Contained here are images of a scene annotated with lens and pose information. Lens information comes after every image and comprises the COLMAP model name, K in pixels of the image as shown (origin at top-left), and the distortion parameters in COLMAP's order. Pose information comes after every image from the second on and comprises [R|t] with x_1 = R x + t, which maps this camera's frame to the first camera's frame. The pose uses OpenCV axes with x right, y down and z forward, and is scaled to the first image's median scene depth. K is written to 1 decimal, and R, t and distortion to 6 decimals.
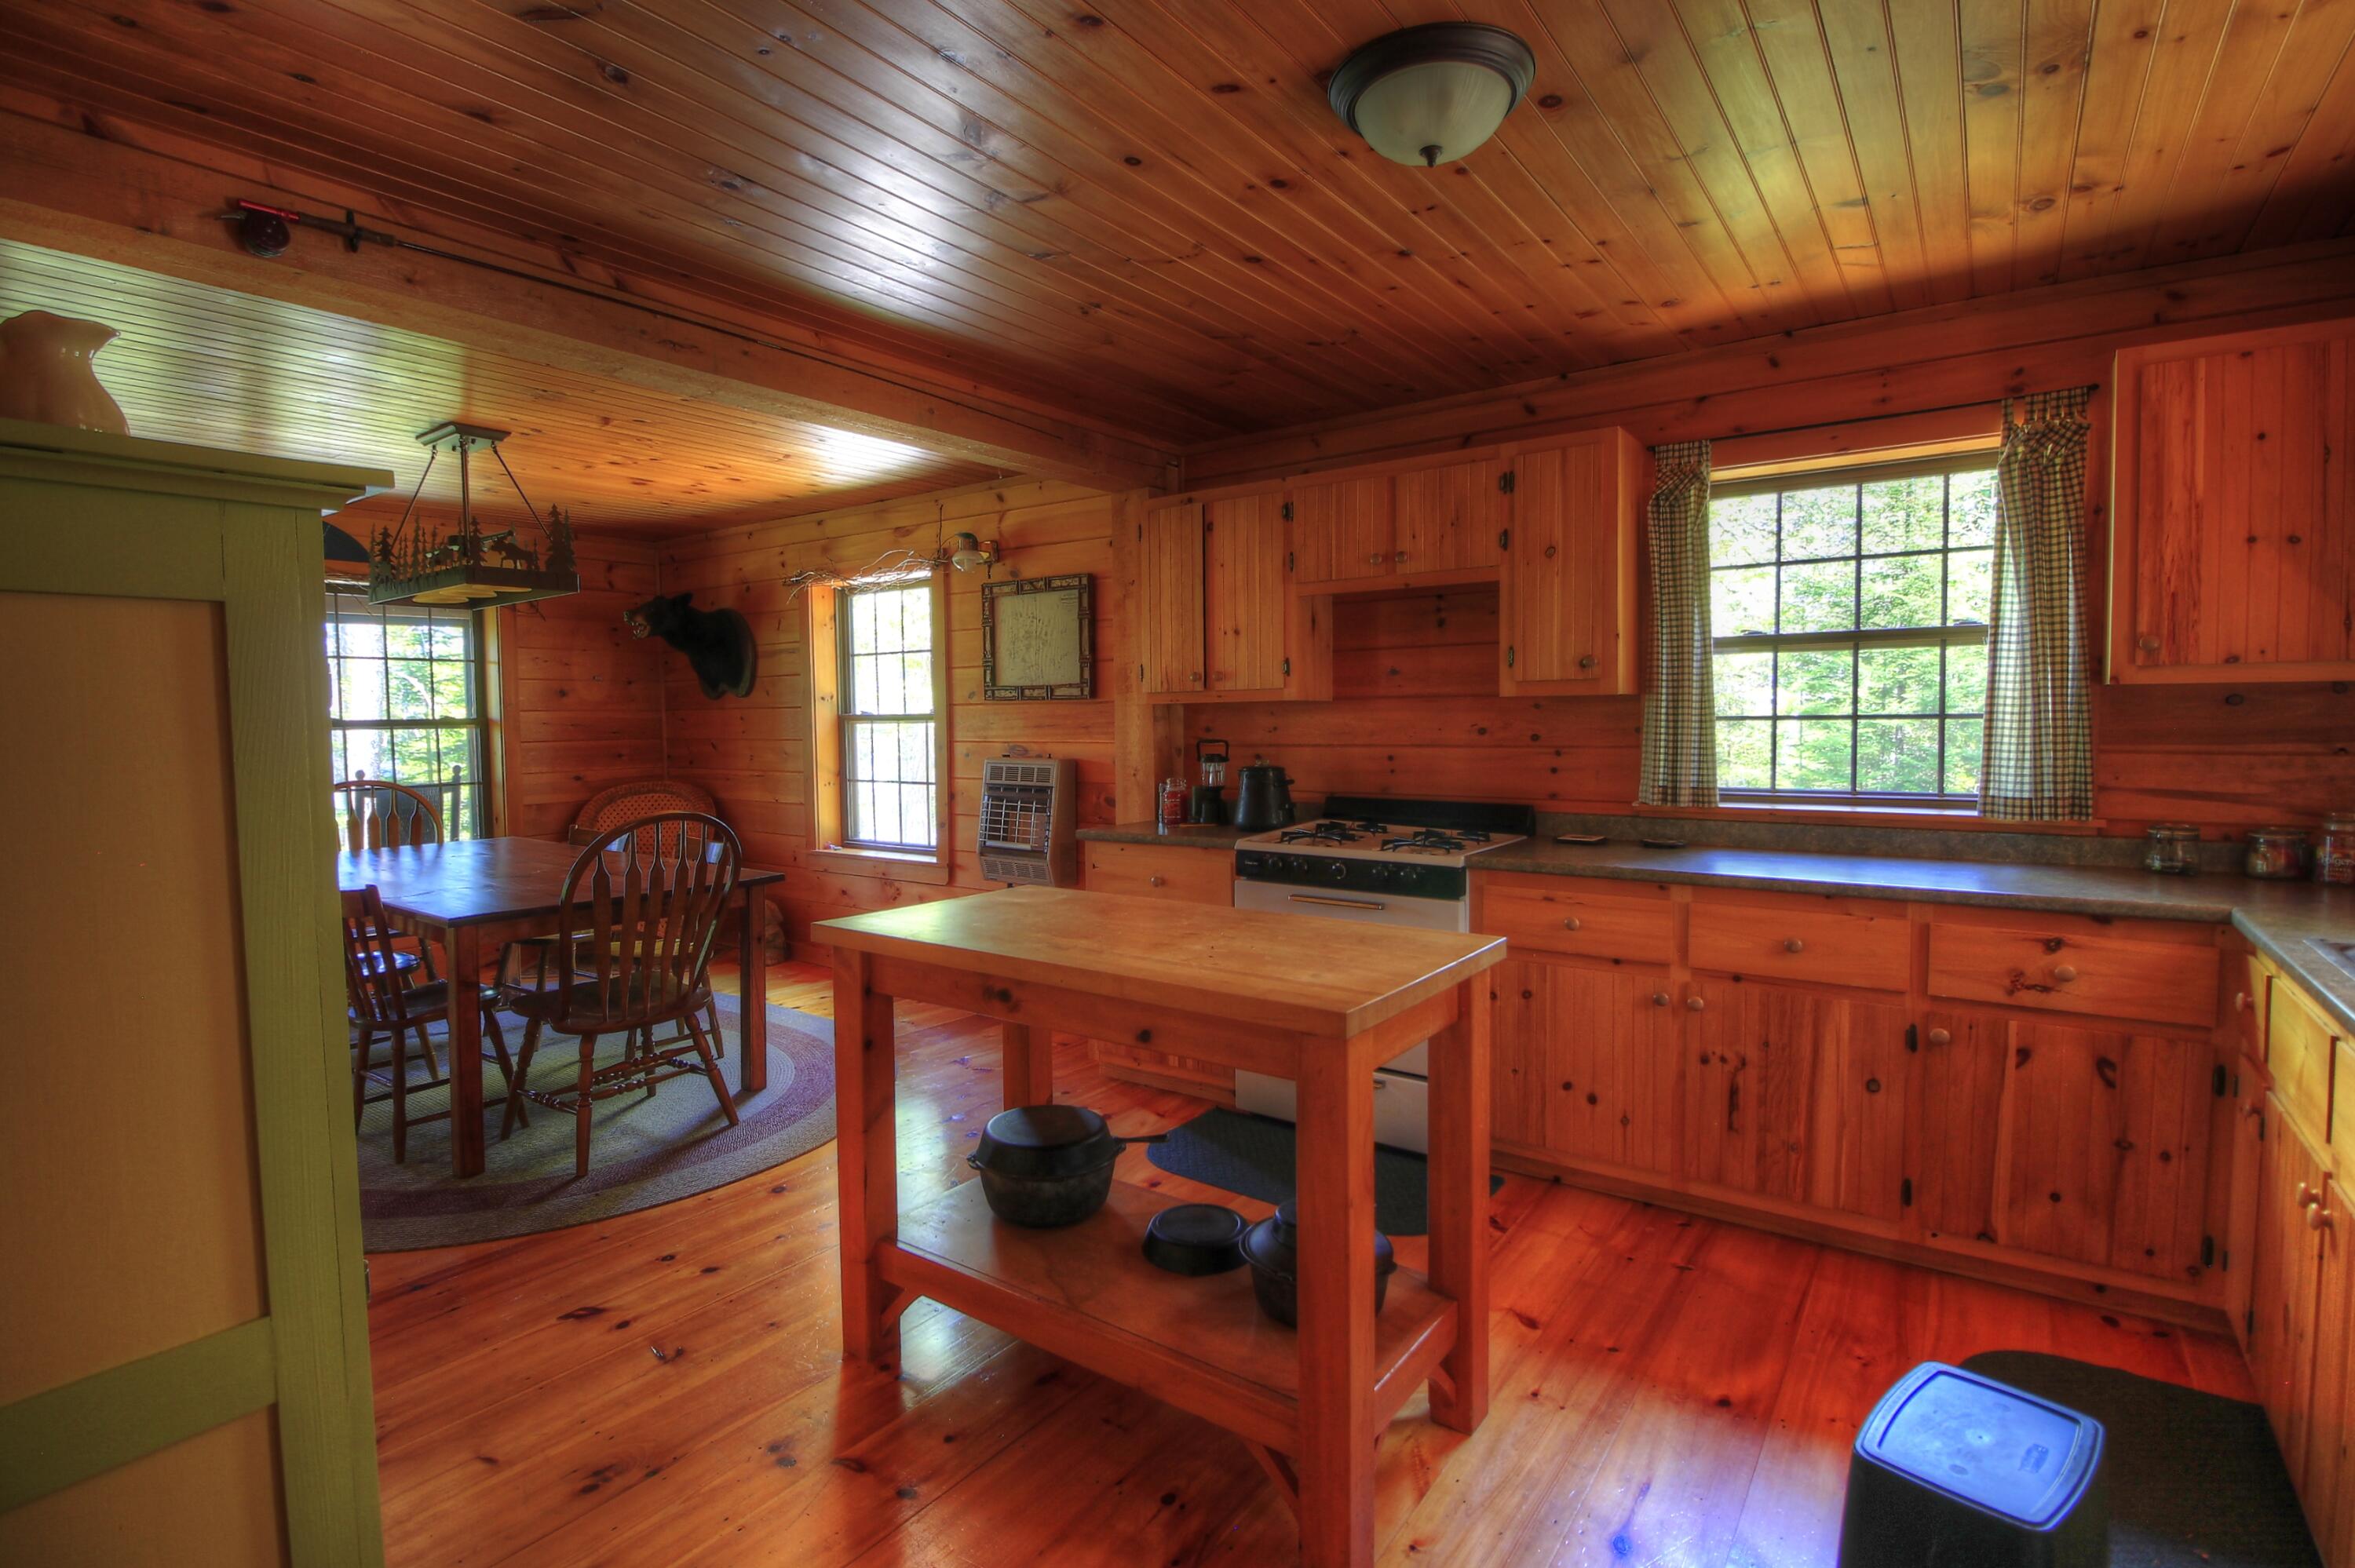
lens RADIAL K [[1105.5, 0, 1161.6], [0, 1105.5, 771.5], [0, 0, 1]] dist [-0.005111, -0.007226]
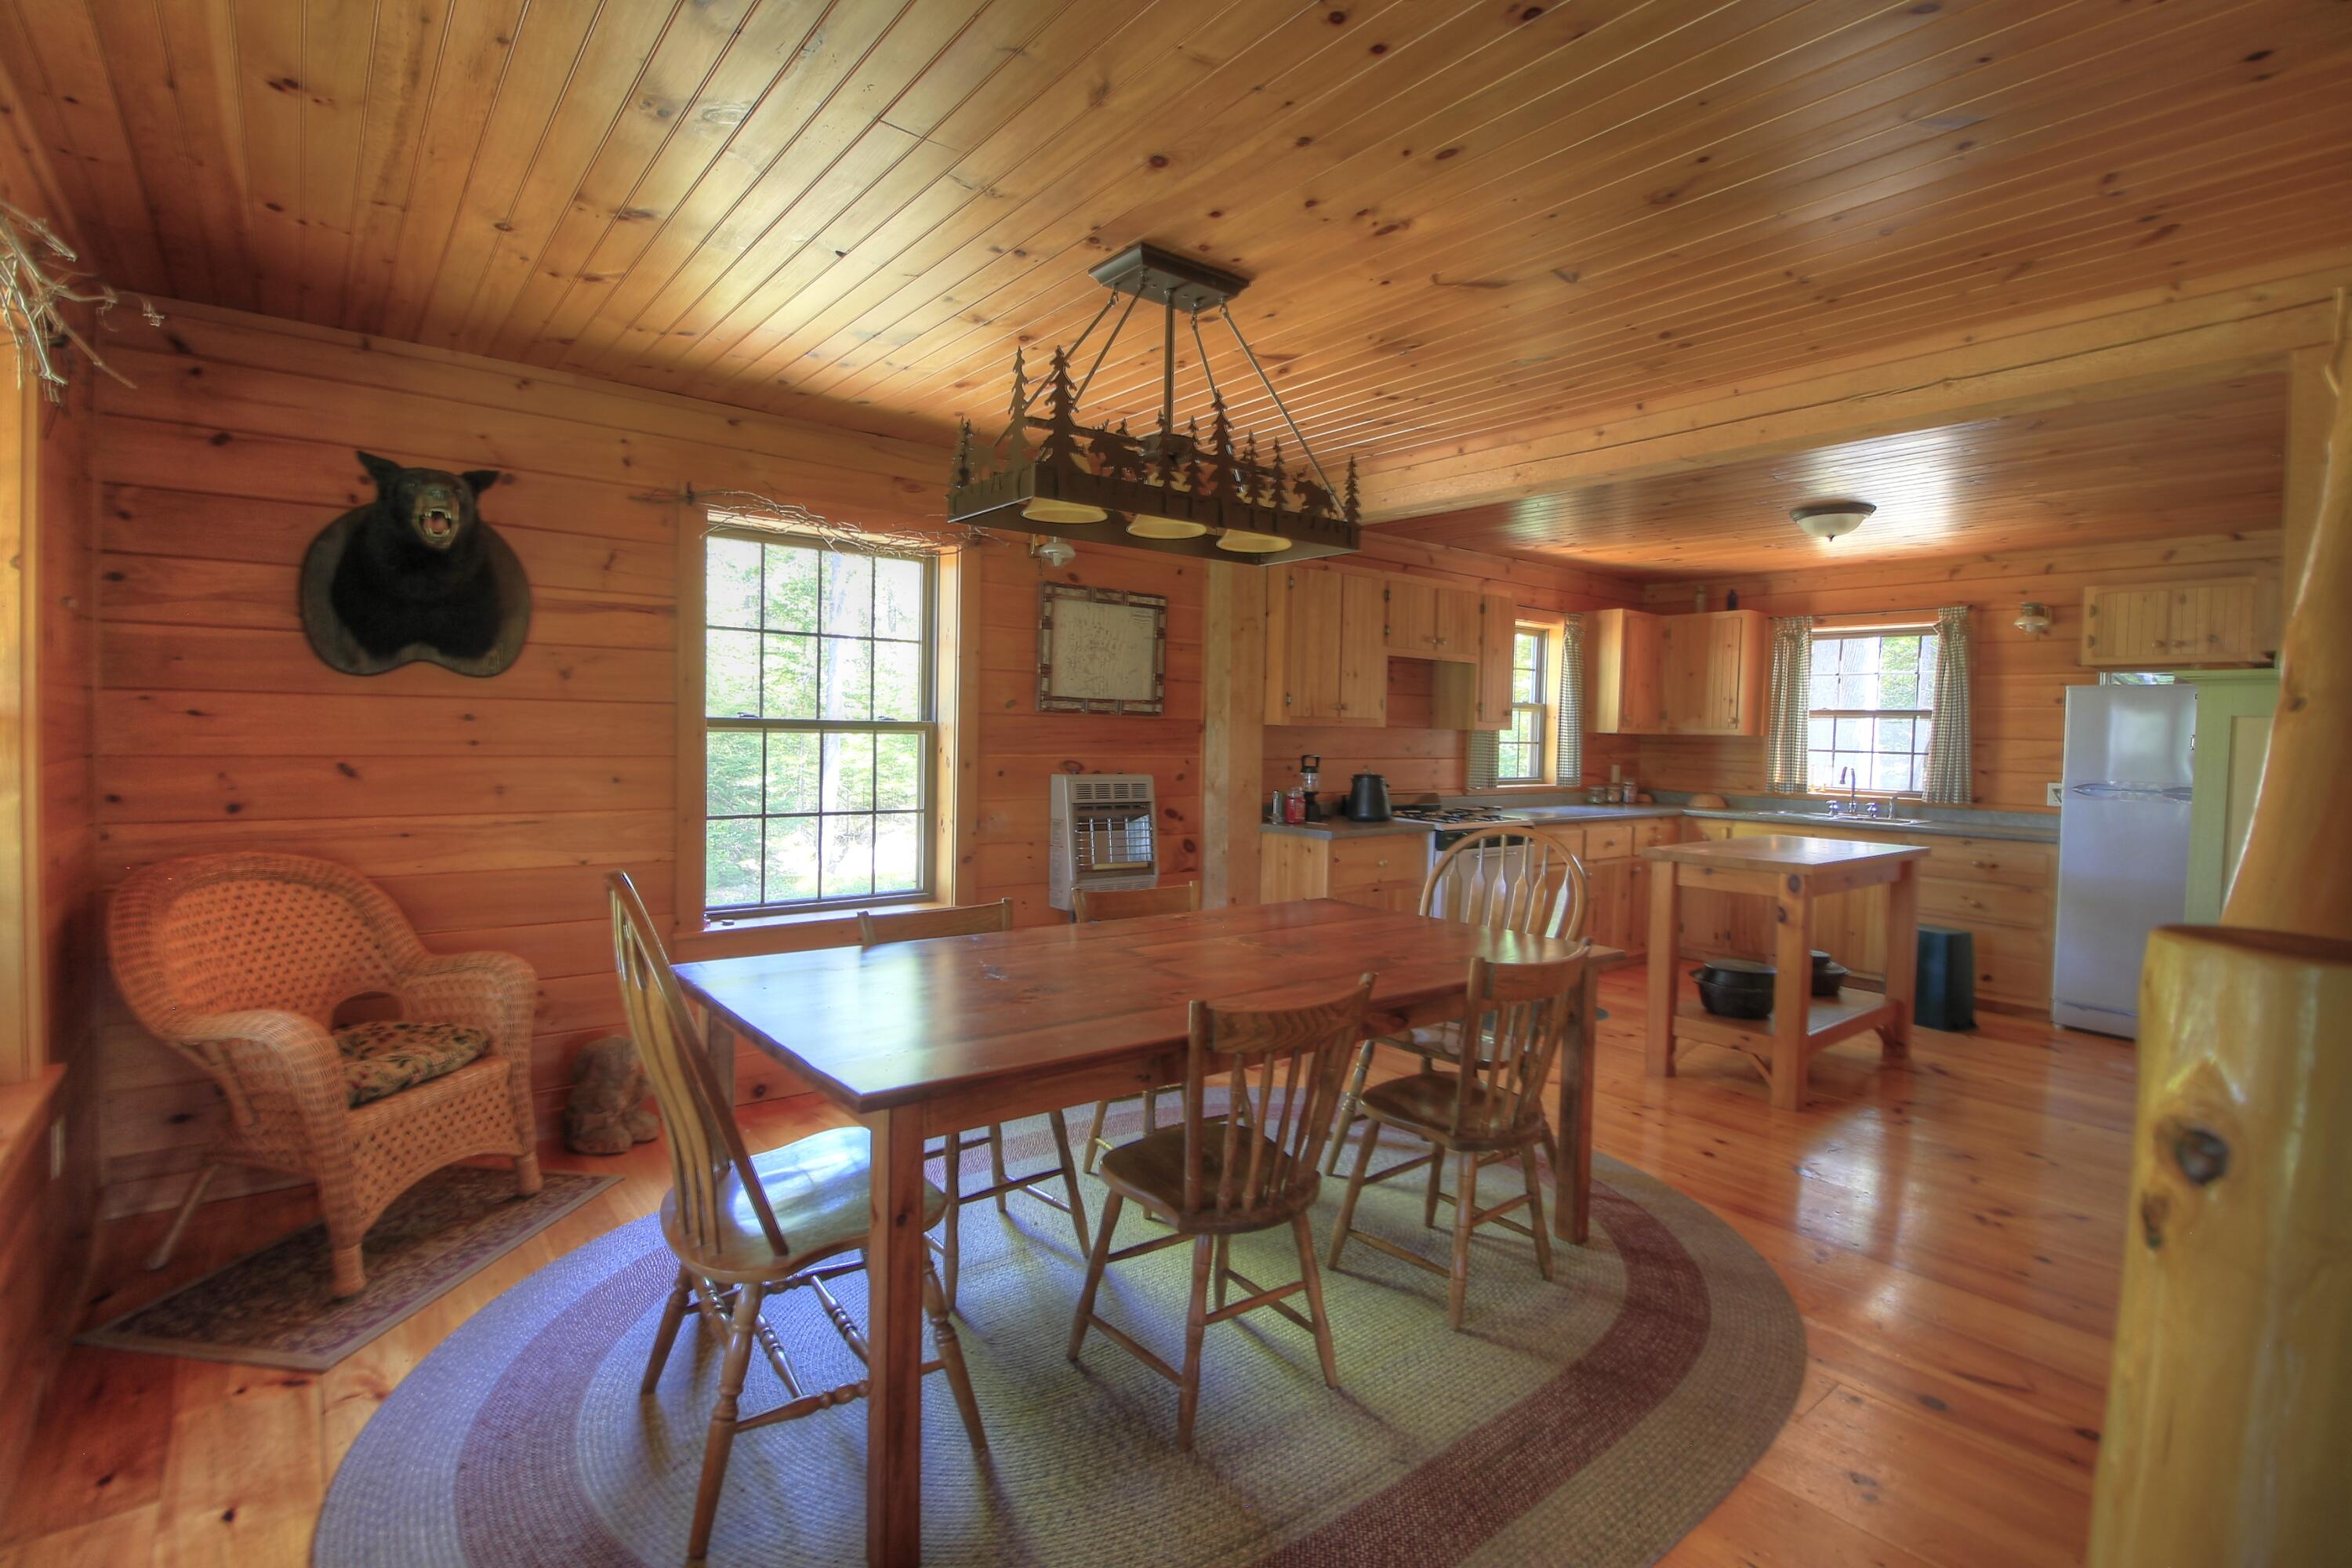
lens RADIAL K [[1104.2, 0, 1165.0], [0, 1104.2, 766.0], [0, 0, 1]] dist [-0.005111, -0.007226]
pose [[0.258358, -0.012537, 0.965968, -1.345721], [0.028827, 0.999571, 0.005263, -0.029944], [-0.965619, 0.026487, 0.258609, 0.915534]]
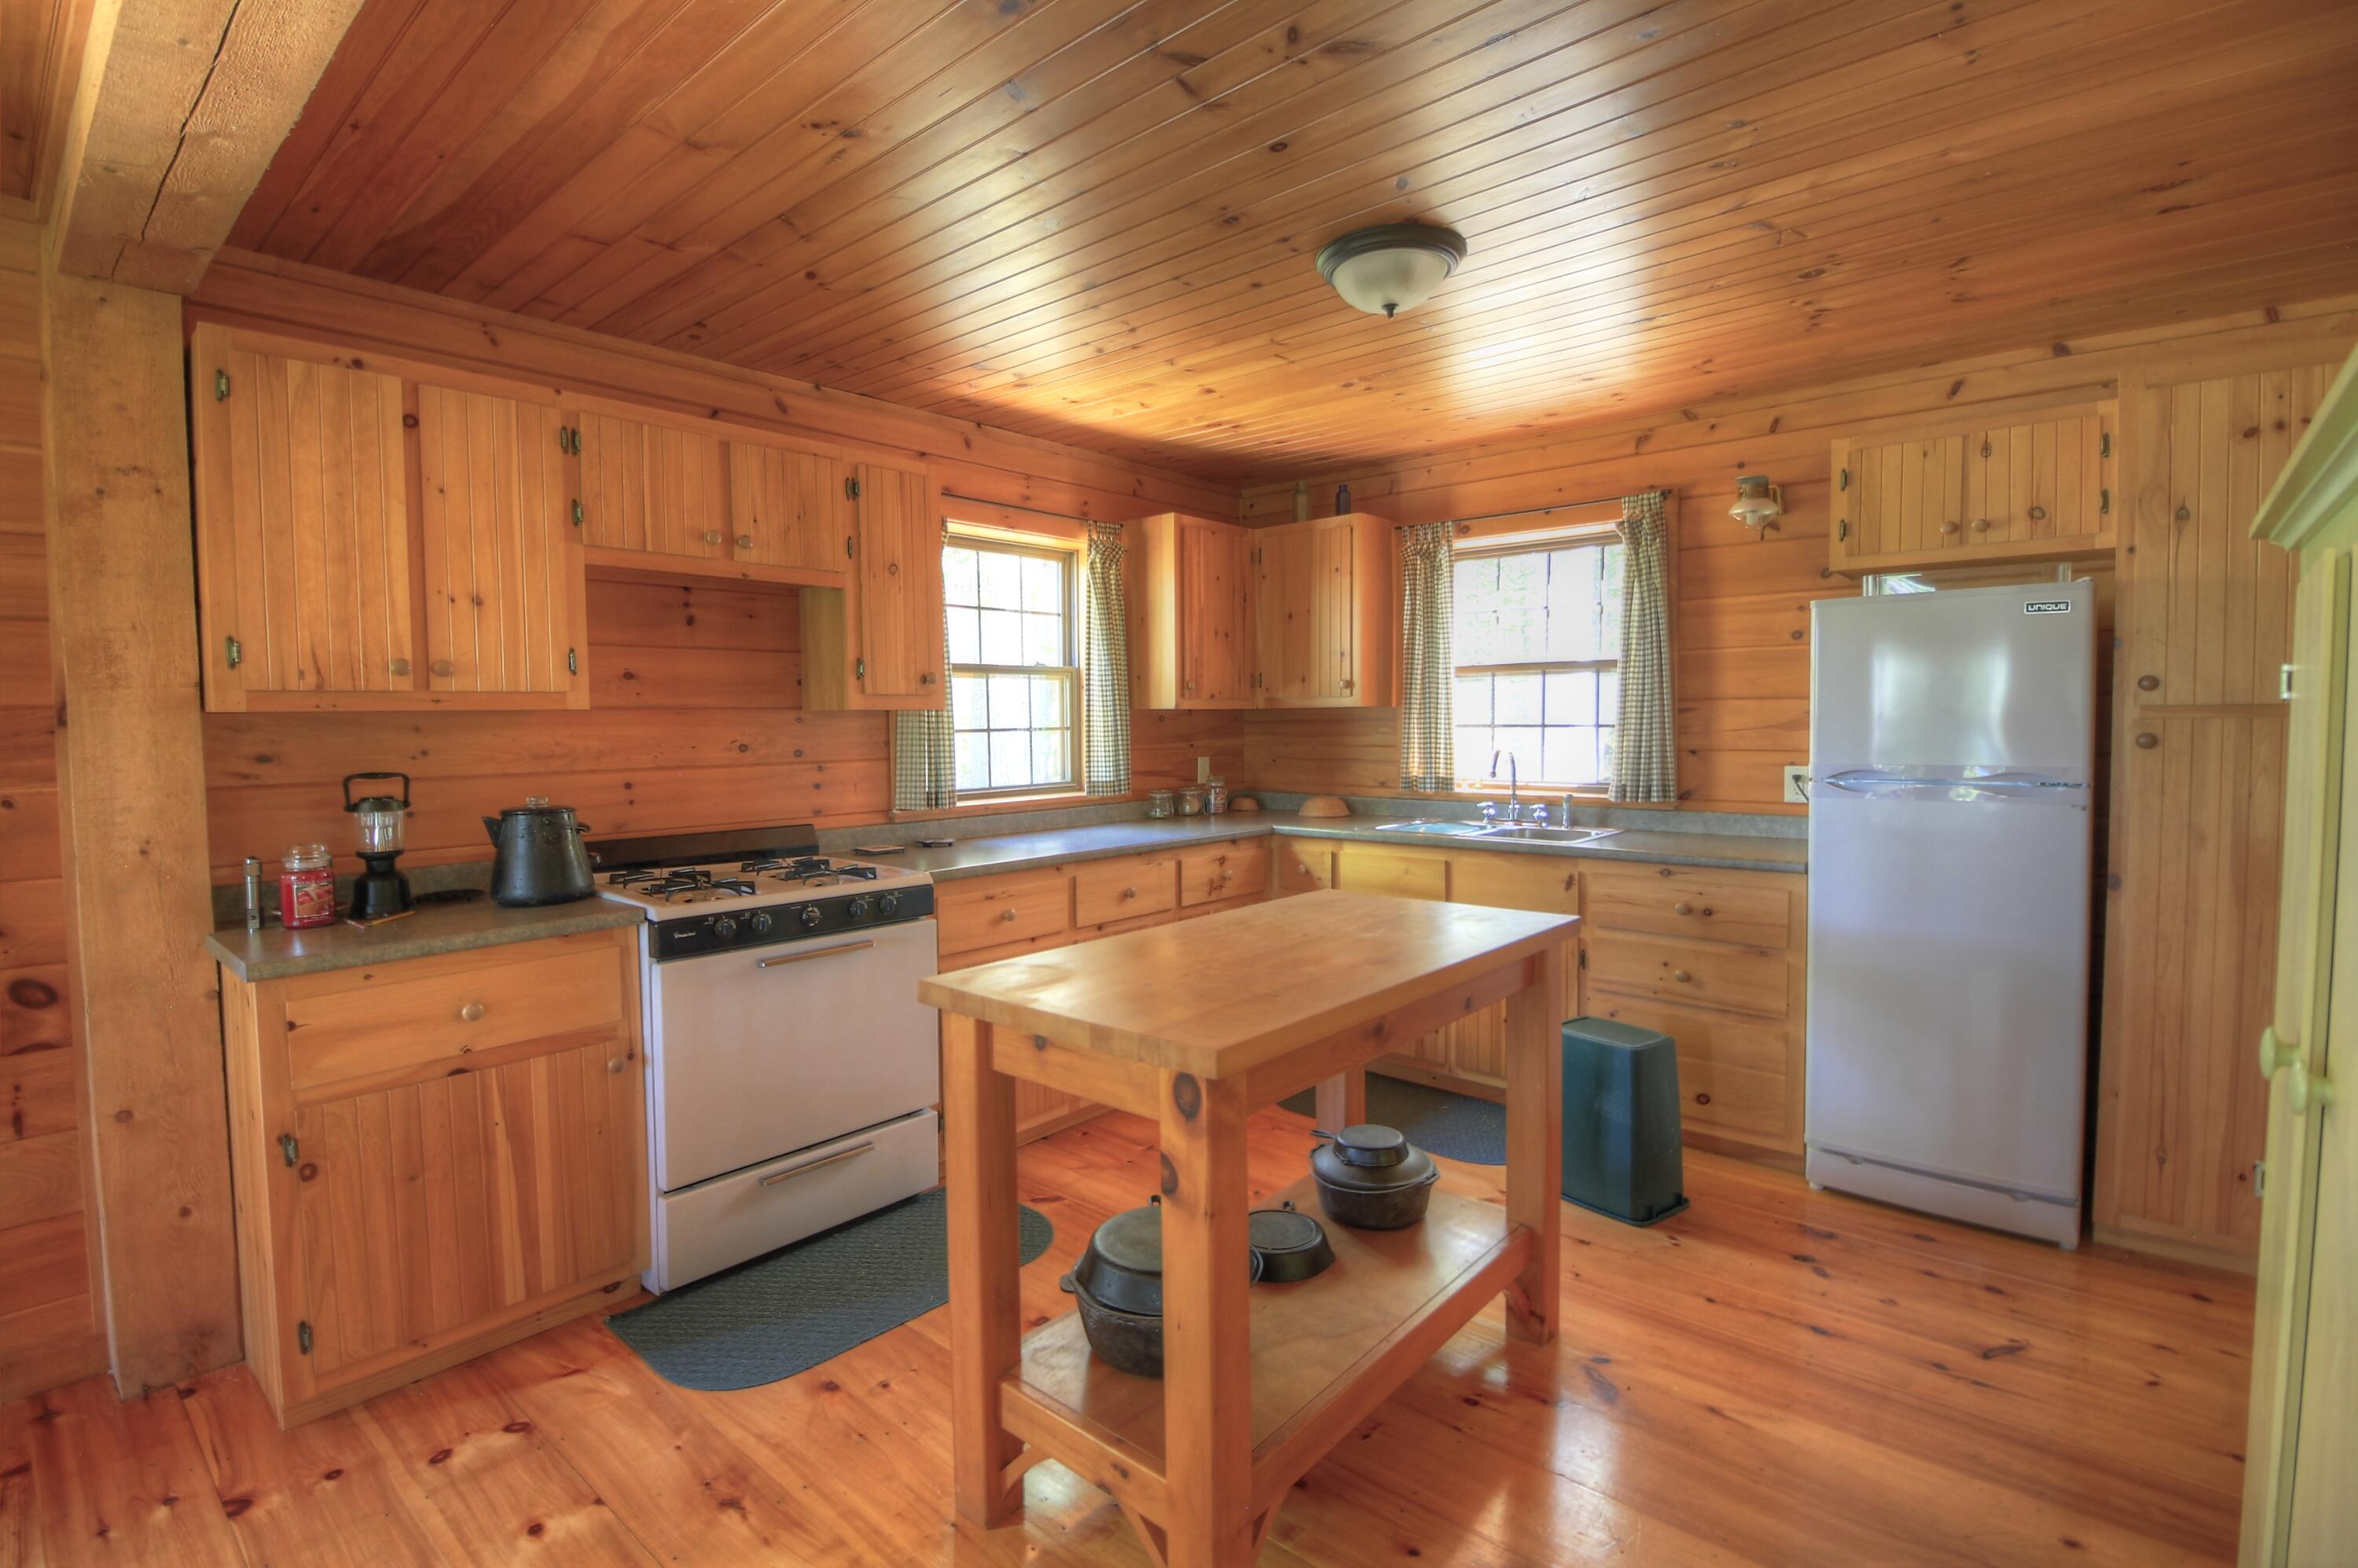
lens RADIAL K [[1107.0, 0, 1165.2], [0, 1107.0, 765.1], [0, 0, 1]] dist [-0.005111, -0.007226]
pose [[0.087911, -0.028422, 0.995723, -0.559511], [0.063922, 0.997694, 0.022835, -0.021314], [-0.994075, 0.061641, 0.089525, 0.575127]]
